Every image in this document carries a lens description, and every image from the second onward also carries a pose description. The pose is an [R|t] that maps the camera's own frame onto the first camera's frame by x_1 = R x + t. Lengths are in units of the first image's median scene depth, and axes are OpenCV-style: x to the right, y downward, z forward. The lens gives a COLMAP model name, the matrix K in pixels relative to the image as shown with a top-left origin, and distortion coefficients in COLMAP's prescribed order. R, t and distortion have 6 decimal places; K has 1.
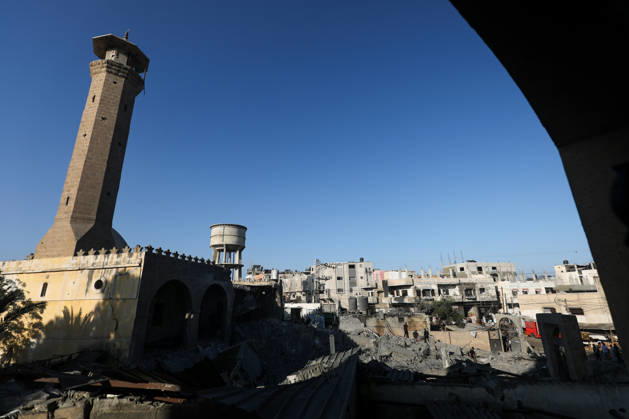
lens RADIAL K [[283.7, 0, 314.5], [0, 283.7, 209.5], [0, 0, 1]] dist [0.001977, 0.000299]
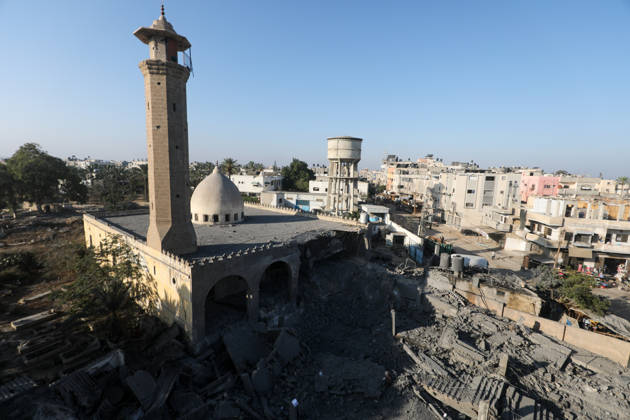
lens RADIAL K [[282.1, 0, 315.0], [0, 282.1, 210.0], [0, 0, 1]] dist [0.010076, 0.000419]
pose [[0.880698, 0.112786, -0.460054, 0.169480], [0.090178, 0.913553, 0.396596, -0.214254], [0.465014, -0.390769, 0.794394, 0.155650]]
